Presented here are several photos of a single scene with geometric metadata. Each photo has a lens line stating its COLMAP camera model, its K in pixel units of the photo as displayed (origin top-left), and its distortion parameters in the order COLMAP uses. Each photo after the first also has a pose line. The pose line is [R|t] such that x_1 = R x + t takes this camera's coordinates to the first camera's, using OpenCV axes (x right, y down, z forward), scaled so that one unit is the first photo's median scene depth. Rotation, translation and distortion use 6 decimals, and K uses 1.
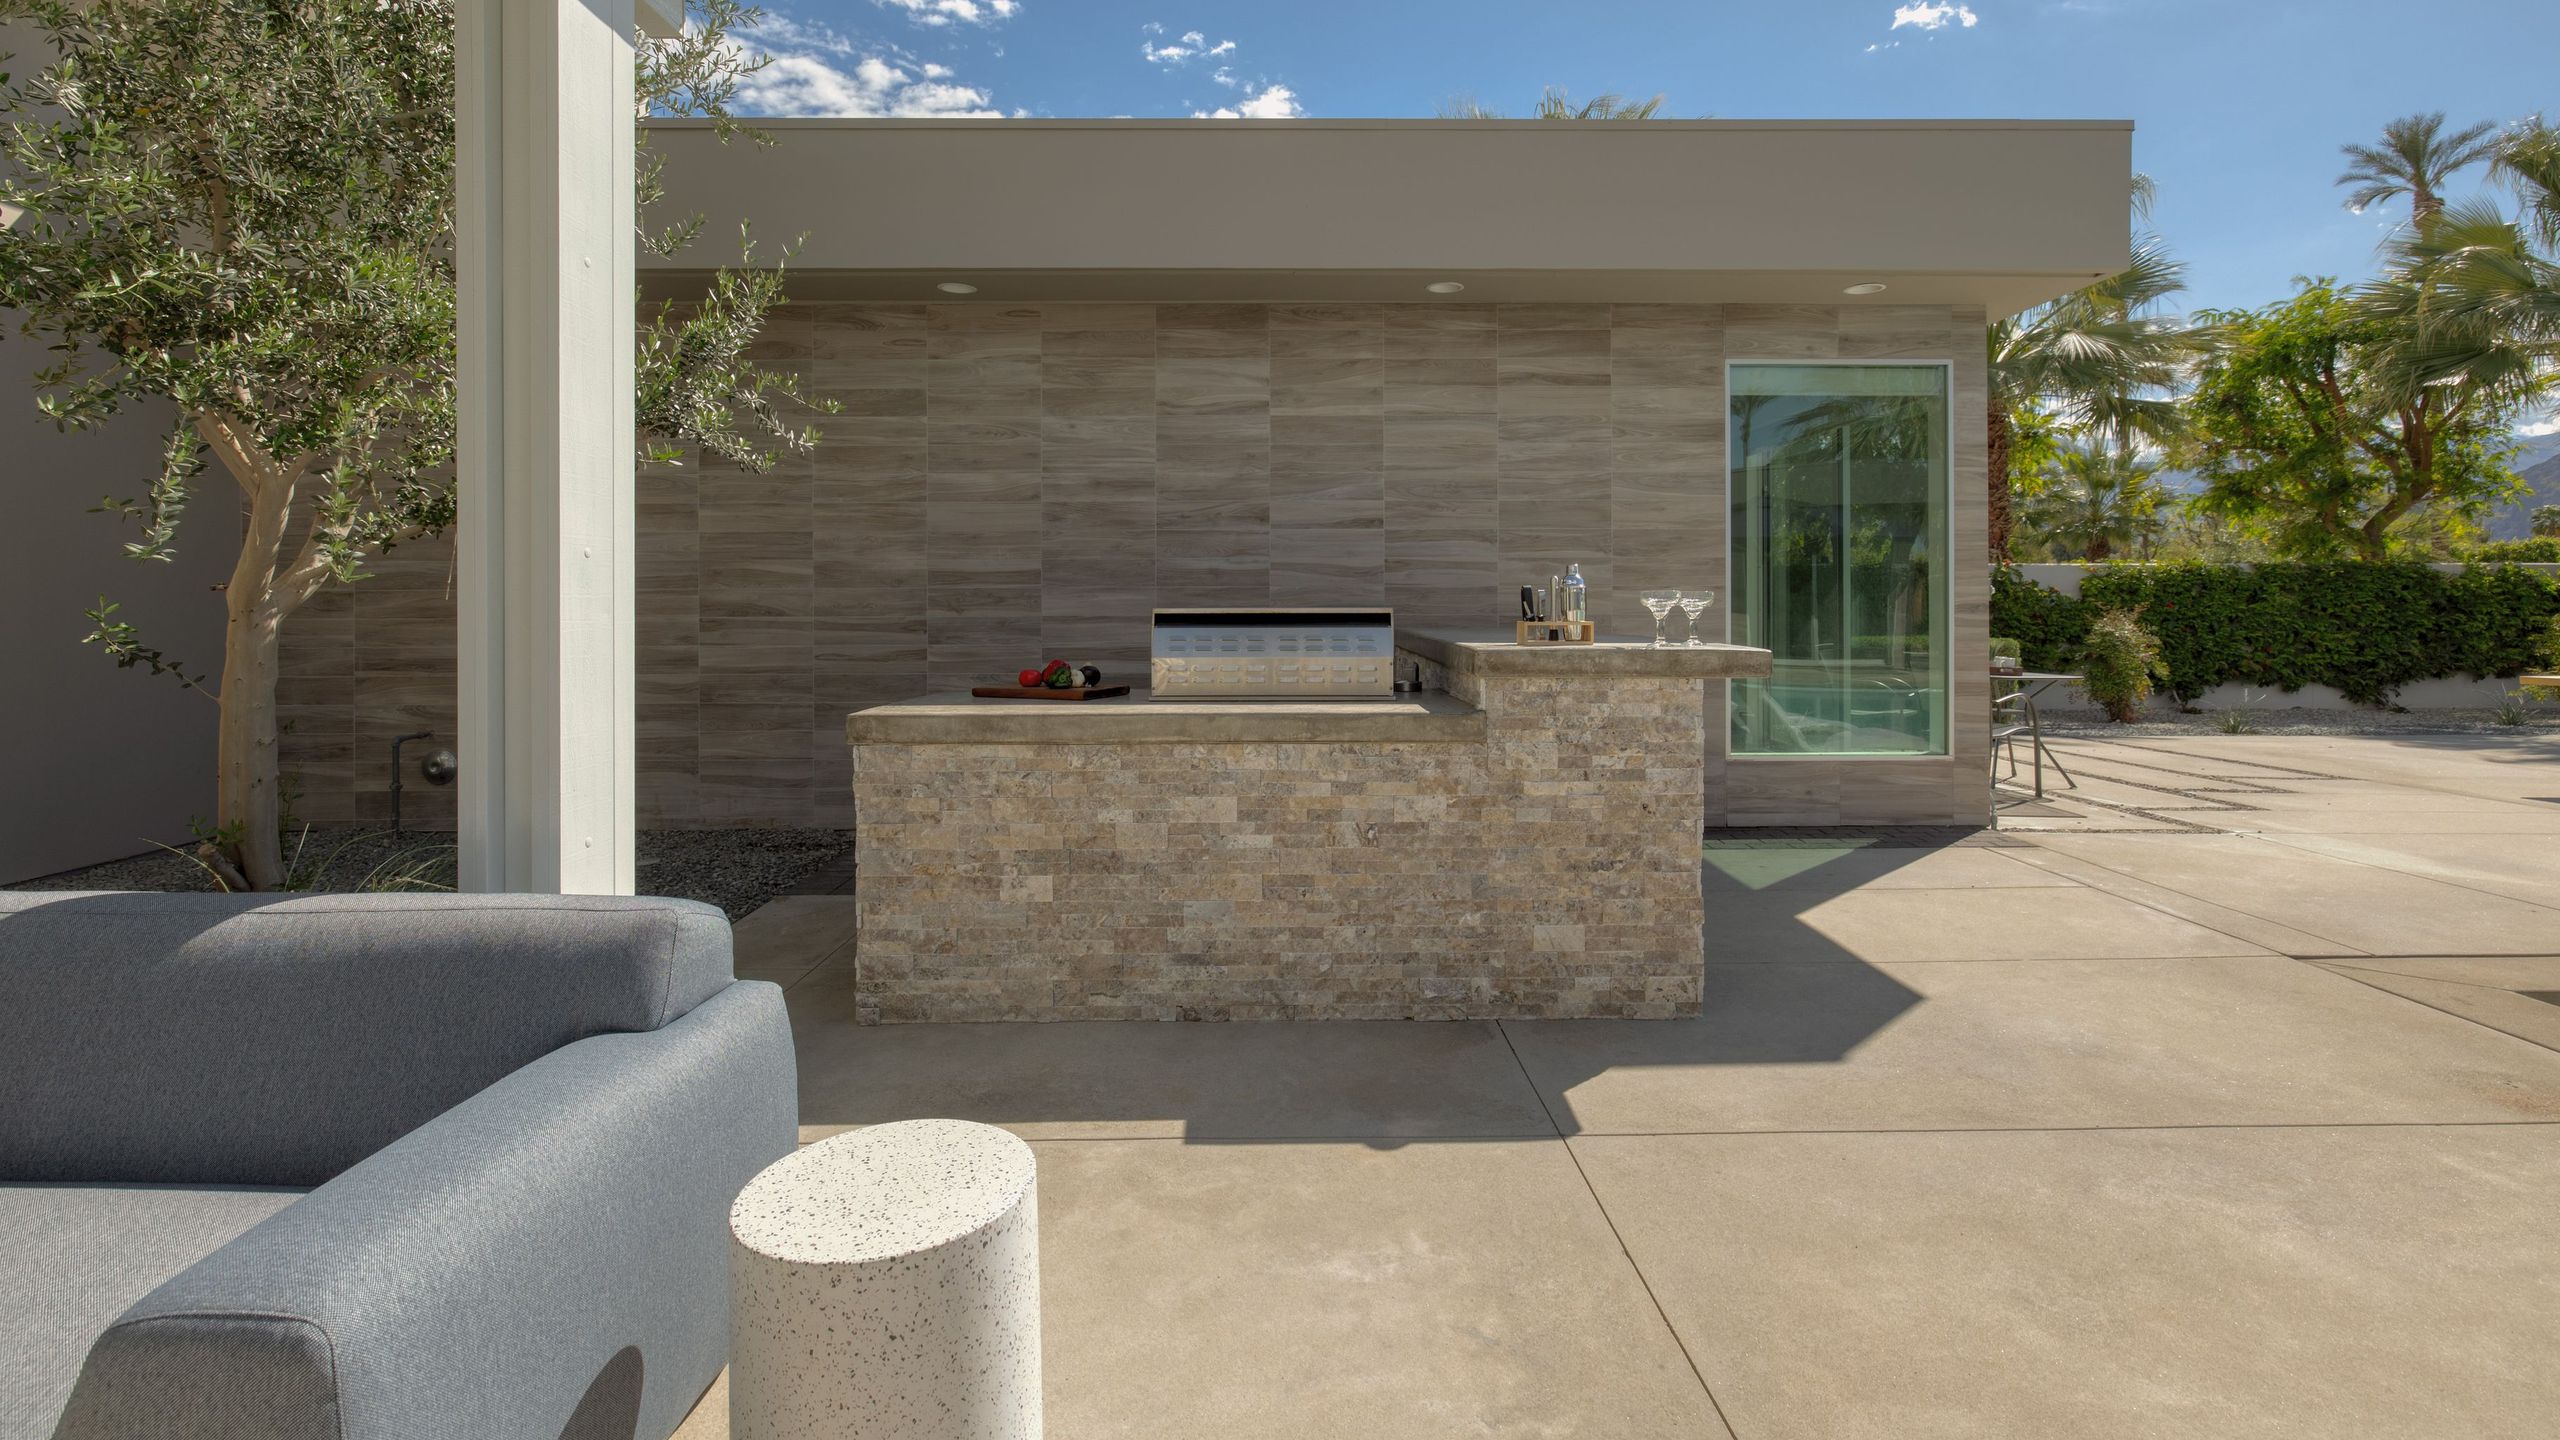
lens RADIAL K [[1132.0, 0, 1282.7], [0, 1132.0, 596.5], [0, 0, 1]] dist [0.003199, -0.000095]
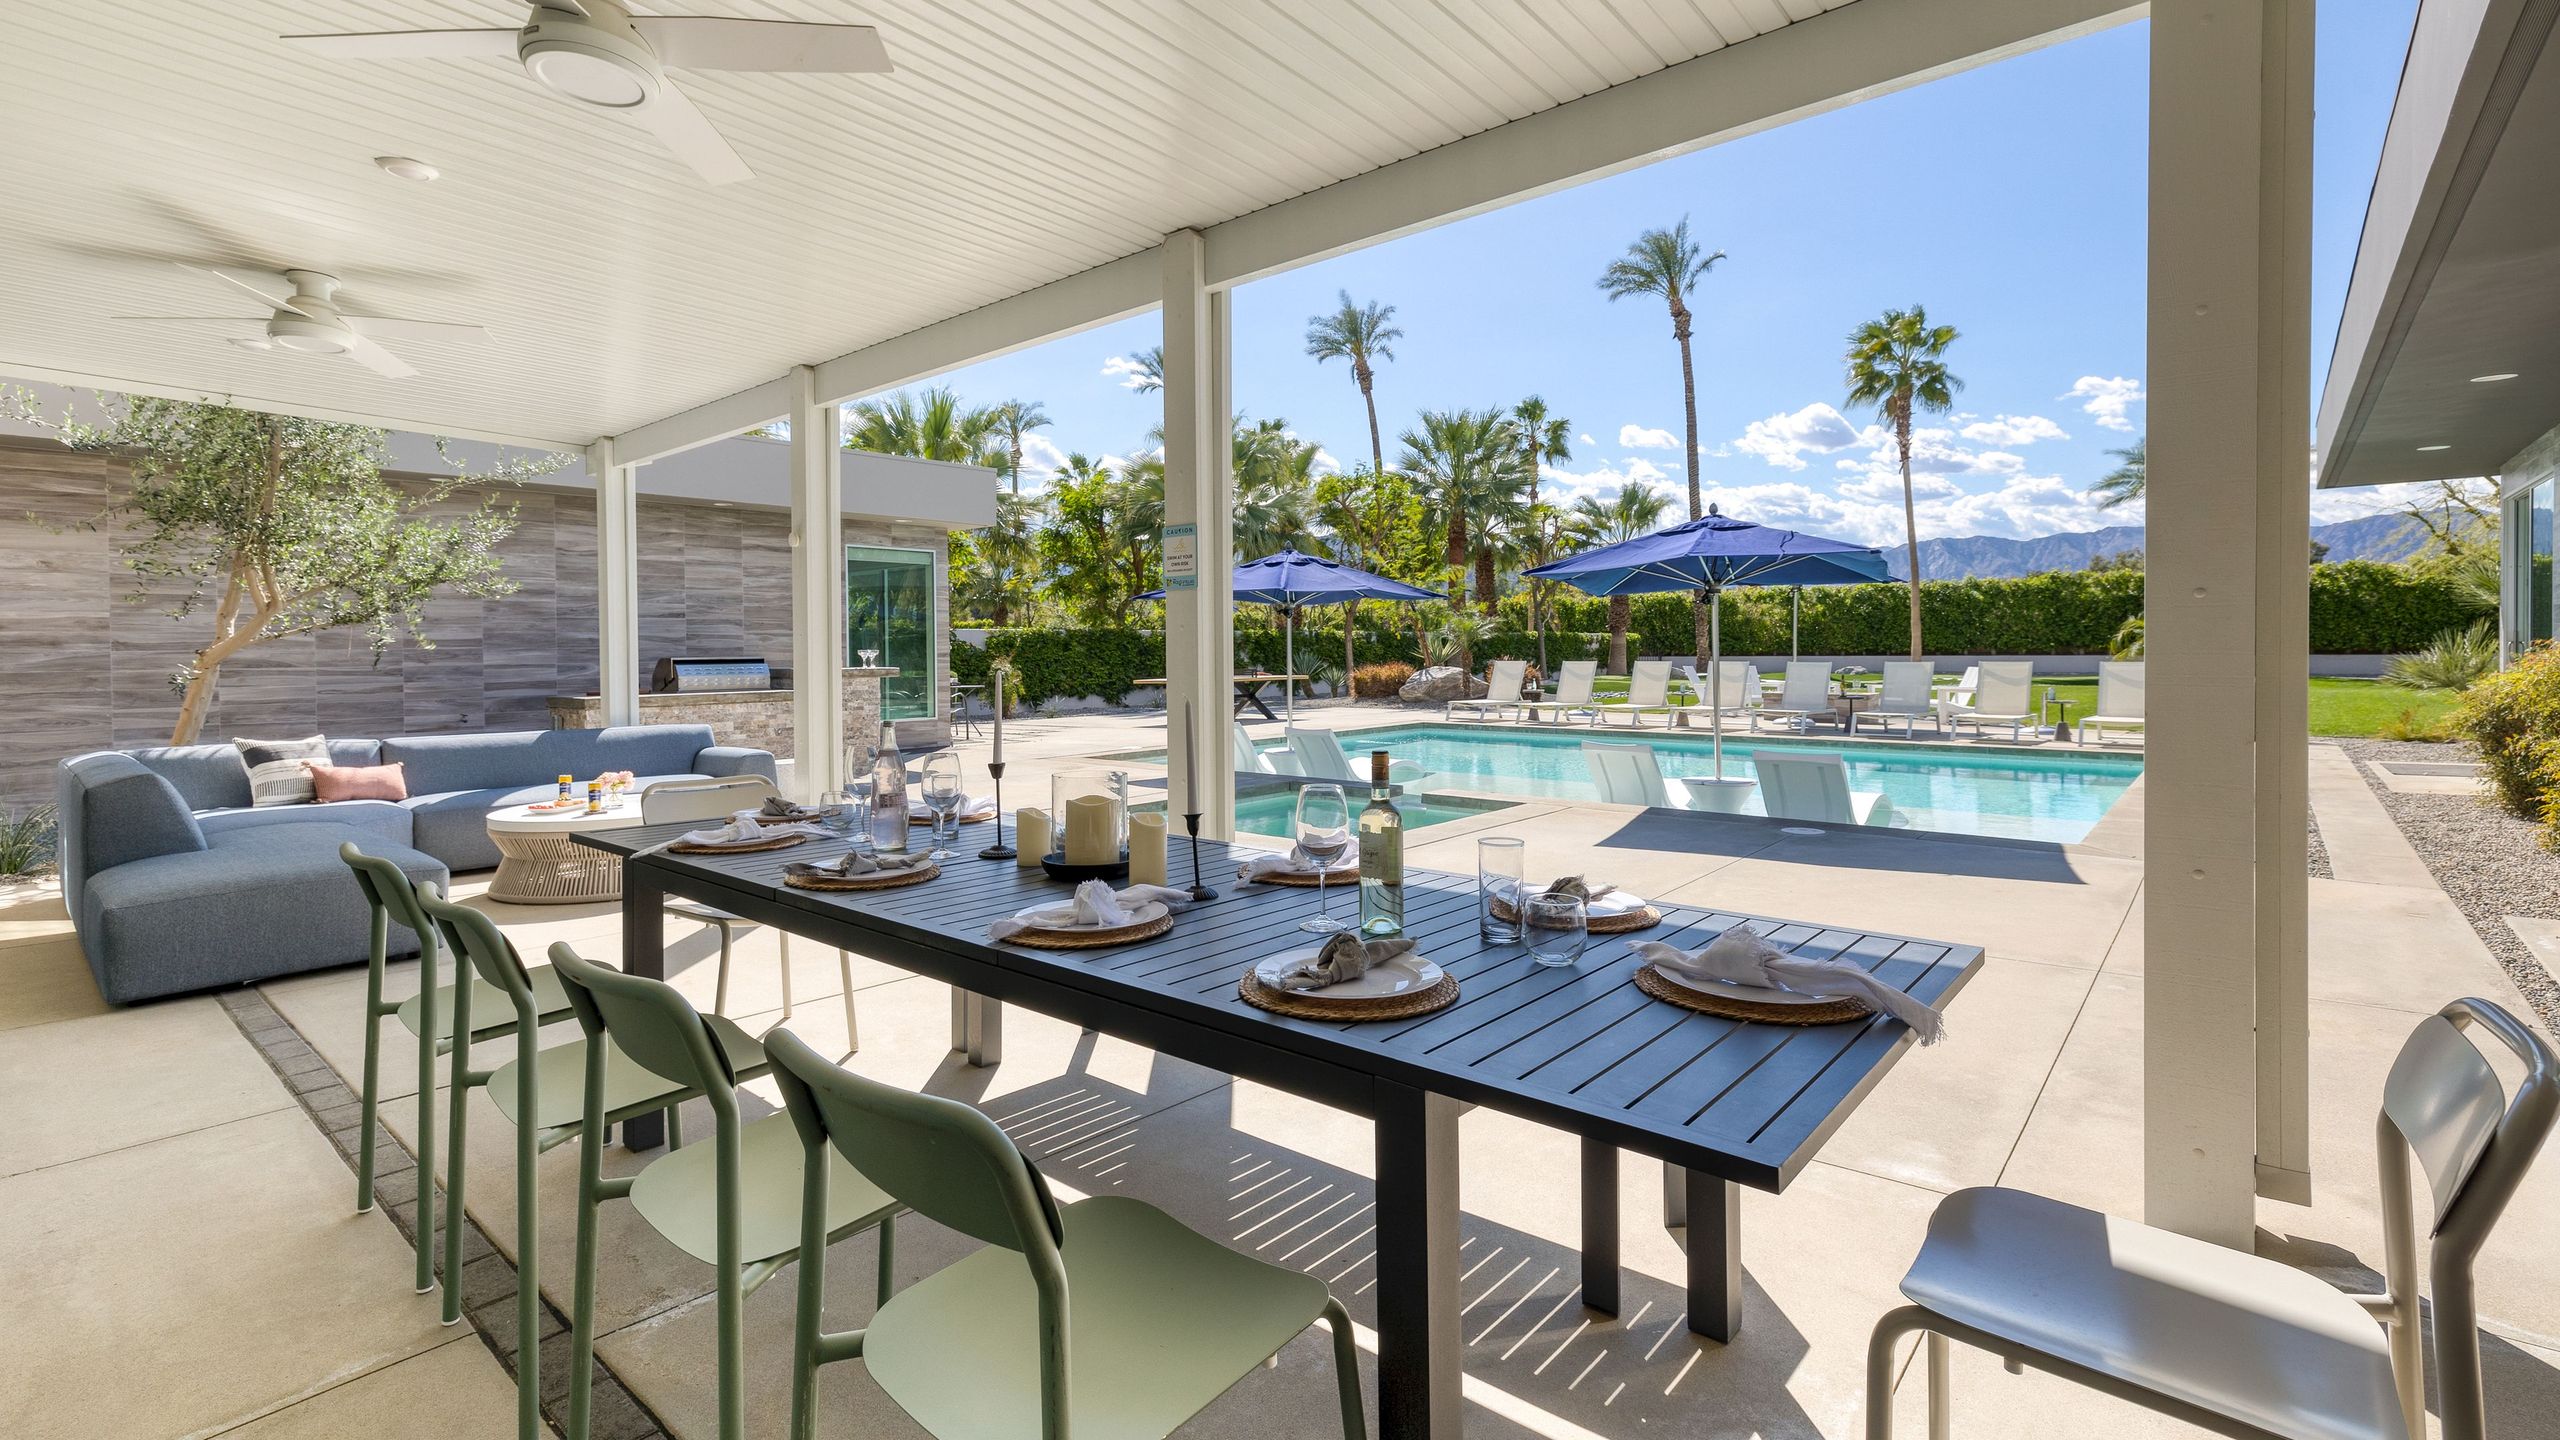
lens RADIAL K [[1137.5, 0, 1281.2], [0, 1137.5, 659.8], [0, 0, 1]] dist [0.002019, 0.000173]
pose [[0.650479, -0.012684, 0.759418, -0.752199], [0.004124, 0.999905, 0.013169, -0.008778], [-0.759513, -0.005434, 0.650470, -1.104074]]
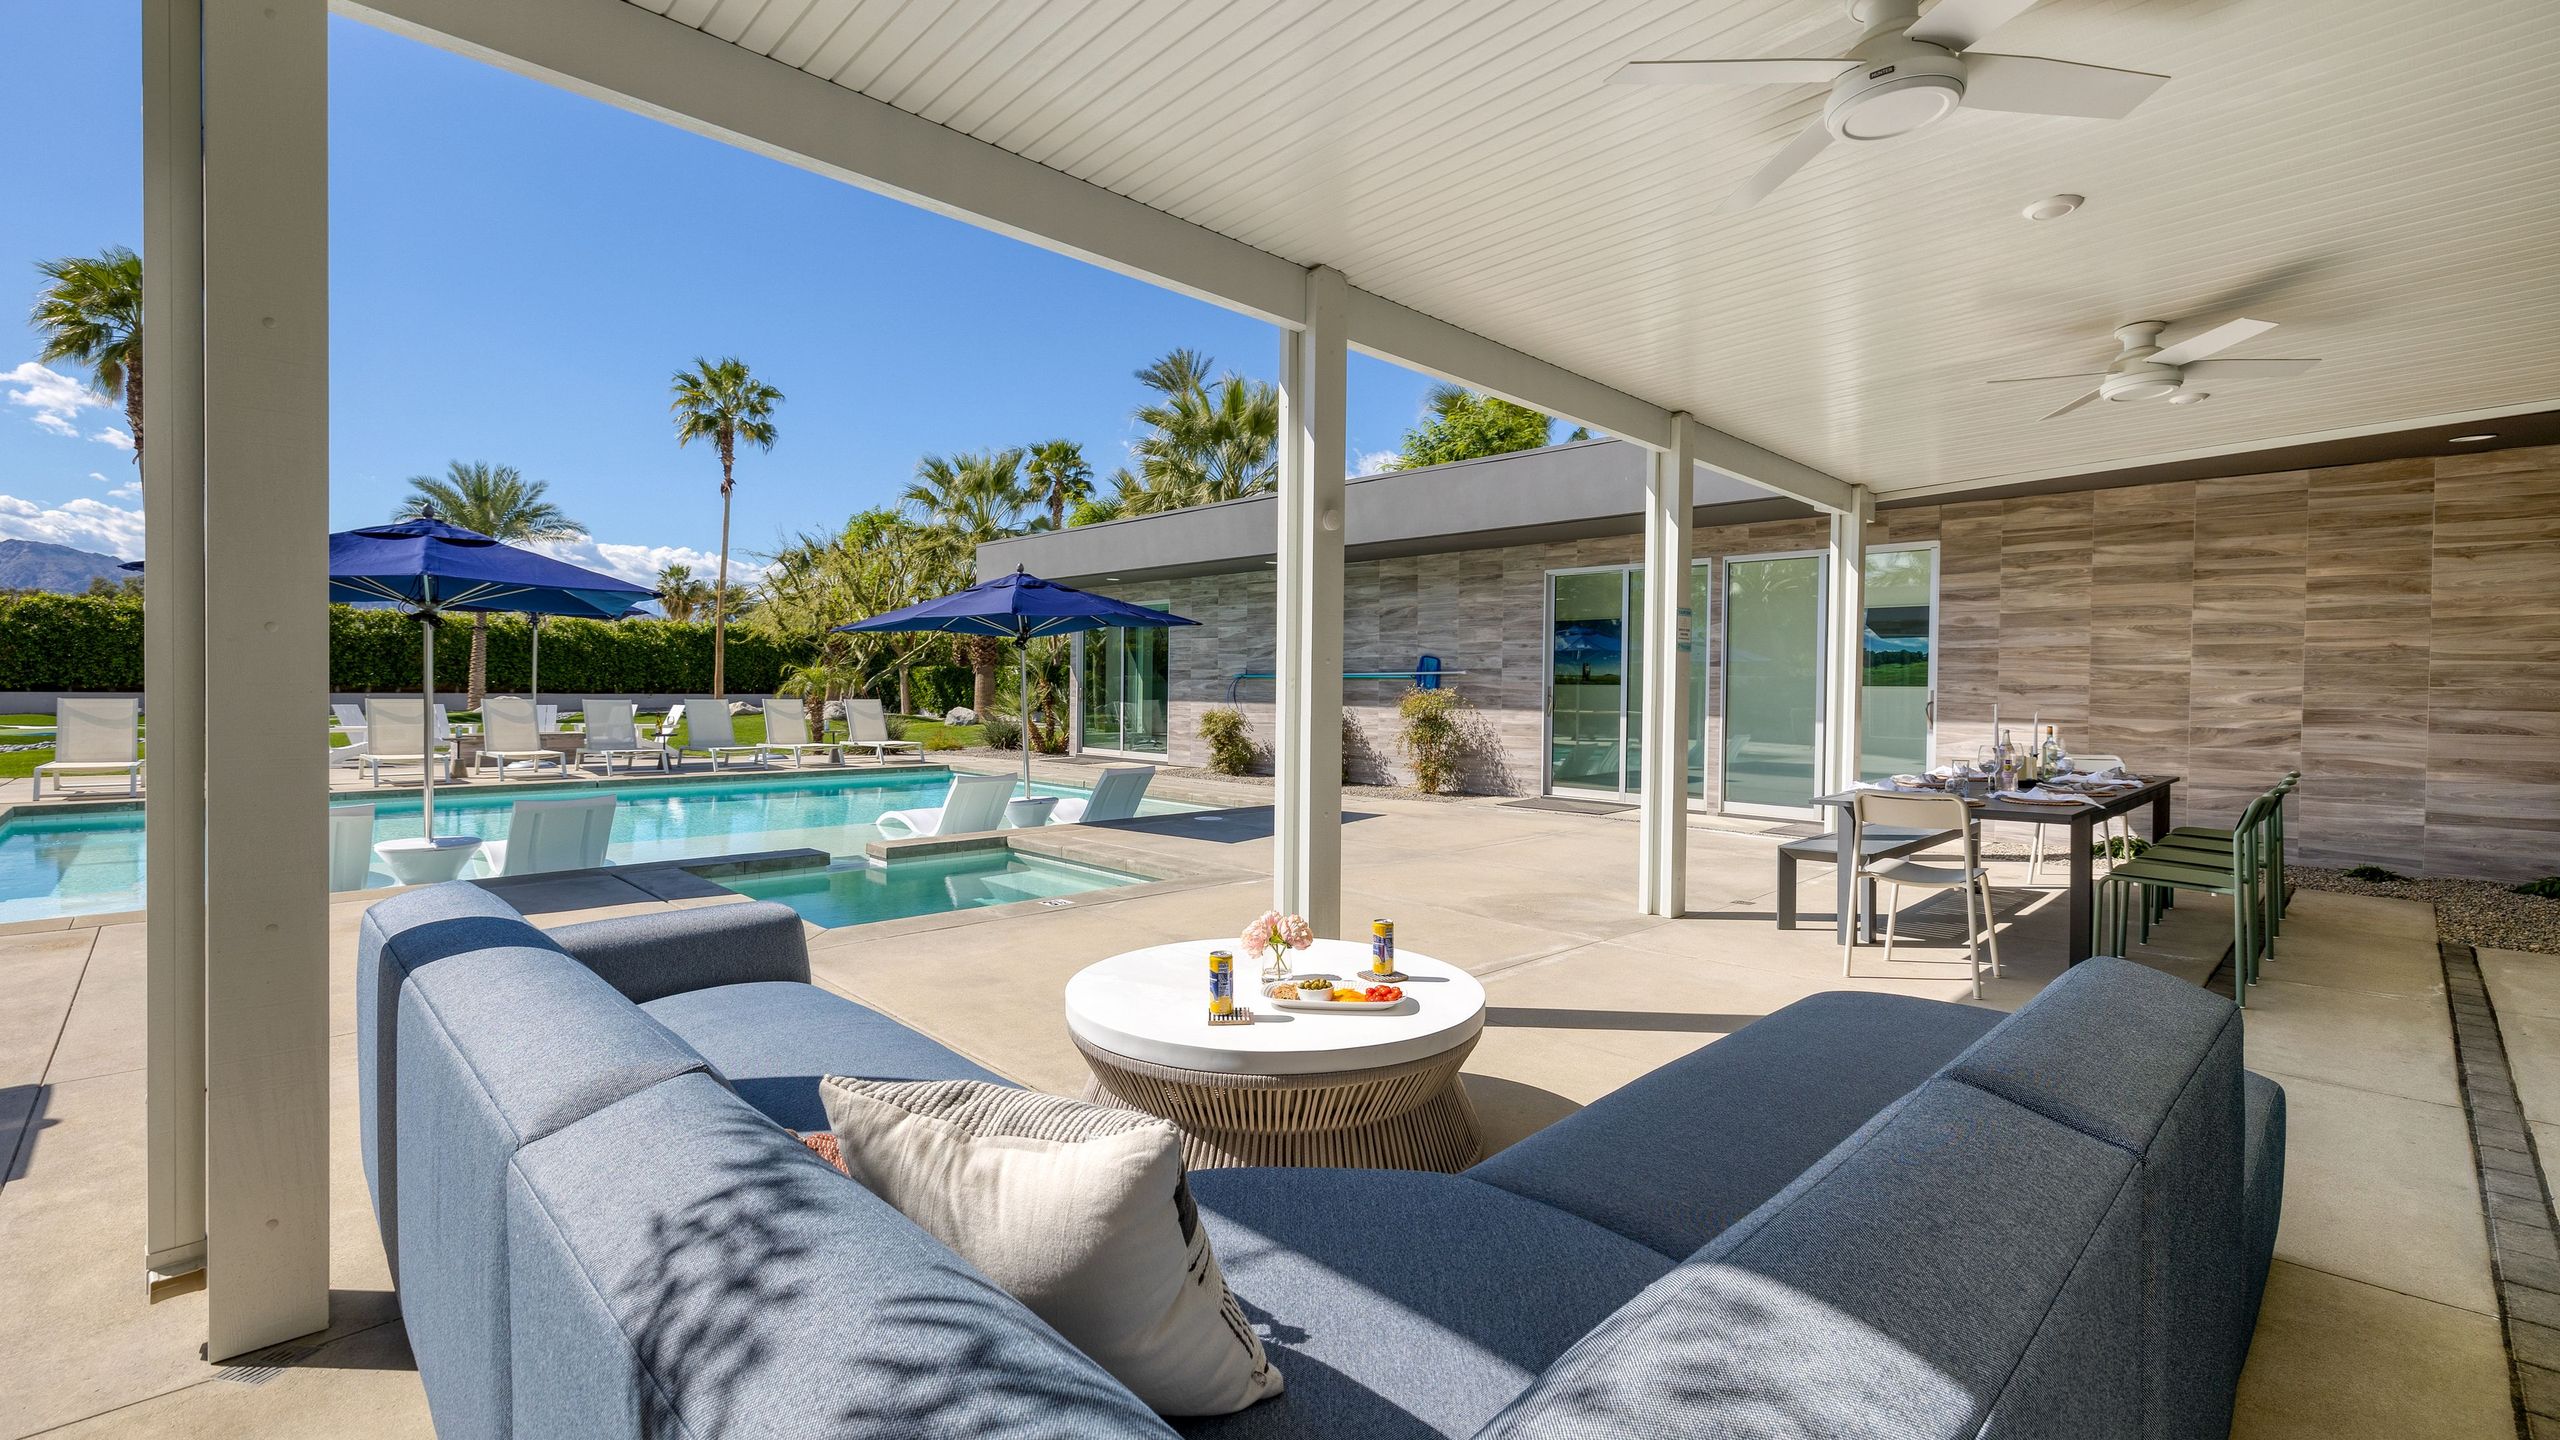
lens RADIAL K [[1088.4, 0, 1280.0], [0, 1088.4, 720.0], [0, 0, 1]] dist [0.000348, -0.000070]
pose [[-0.690593, -0.027553, 0.722718, -0.688458], [-0.012891, 0.999584, 0.025790, 0.001366], [-0.723128, 0.008494, -0.690661, 0.326200]]
